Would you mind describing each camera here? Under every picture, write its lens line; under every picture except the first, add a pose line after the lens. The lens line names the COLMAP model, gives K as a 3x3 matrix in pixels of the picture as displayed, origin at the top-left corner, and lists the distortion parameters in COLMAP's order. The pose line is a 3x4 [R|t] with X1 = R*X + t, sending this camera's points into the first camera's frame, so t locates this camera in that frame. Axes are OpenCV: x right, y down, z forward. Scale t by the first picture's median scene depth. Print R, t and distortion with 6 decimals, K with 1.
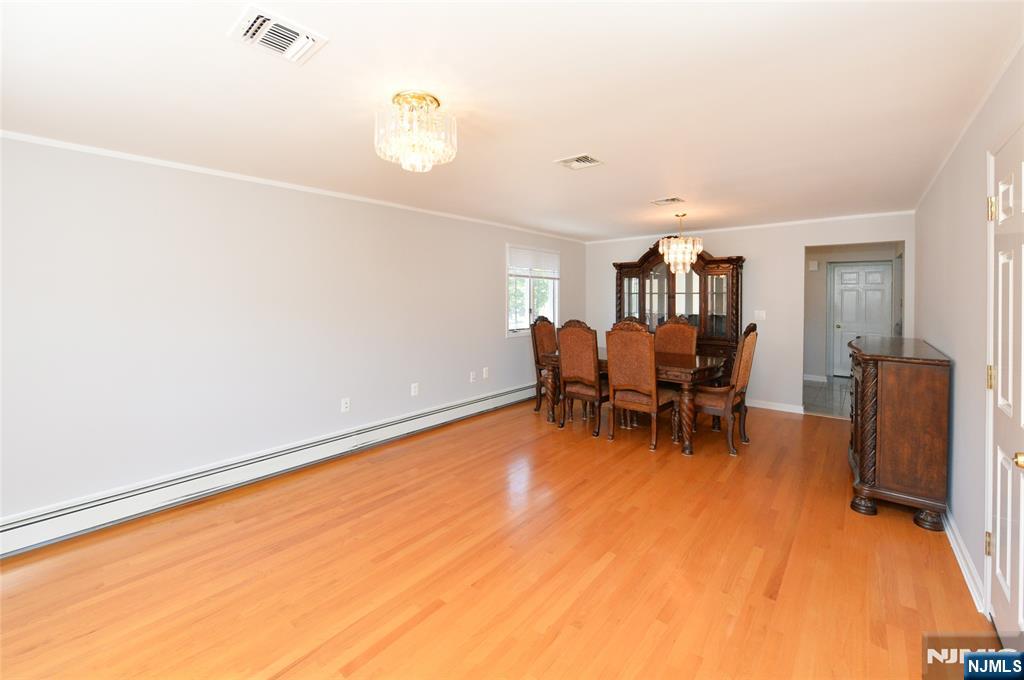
lens RADIAL K [[414.2, 0, 484.7], [0, 414.2, 298.6], [0, 0, 1]] dist [-0.001292, -0.000002]
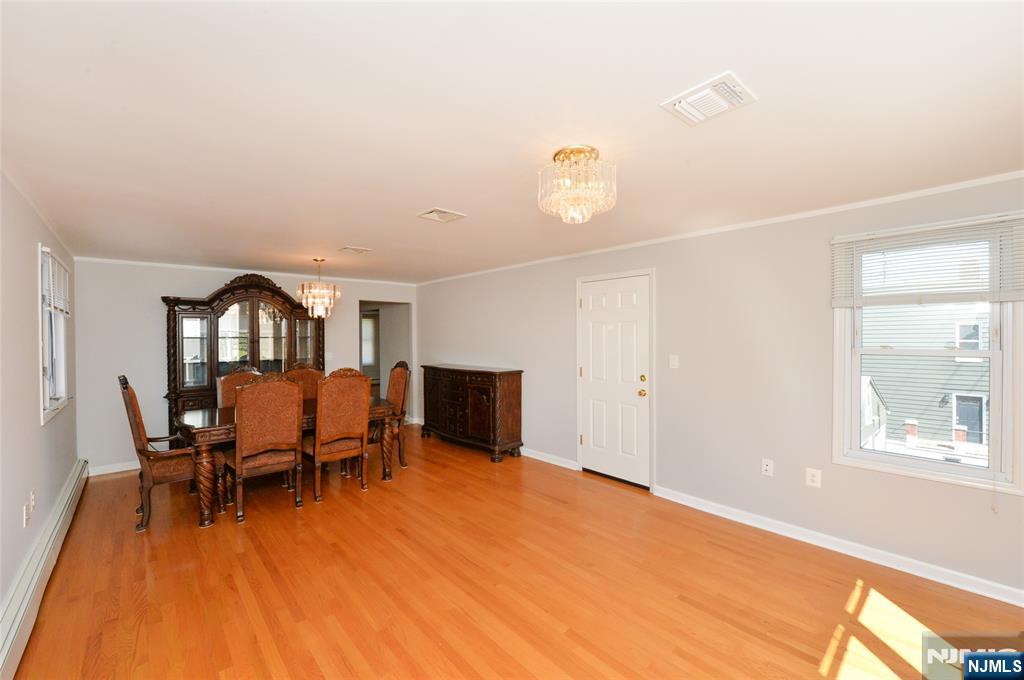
lens RADIAL K [[423.8, 0, 512.7], [0, 423.8, 335.2], [0, 0, 1]] dist [0.020451, 0.000033]
pose [[0.114334, -0.000244, 0.993442, -0.607523], [0.012962, 0.999915, -0.001246, -0.014371], [-0.993358, 0.013020, 0.114328, 0.504724]]
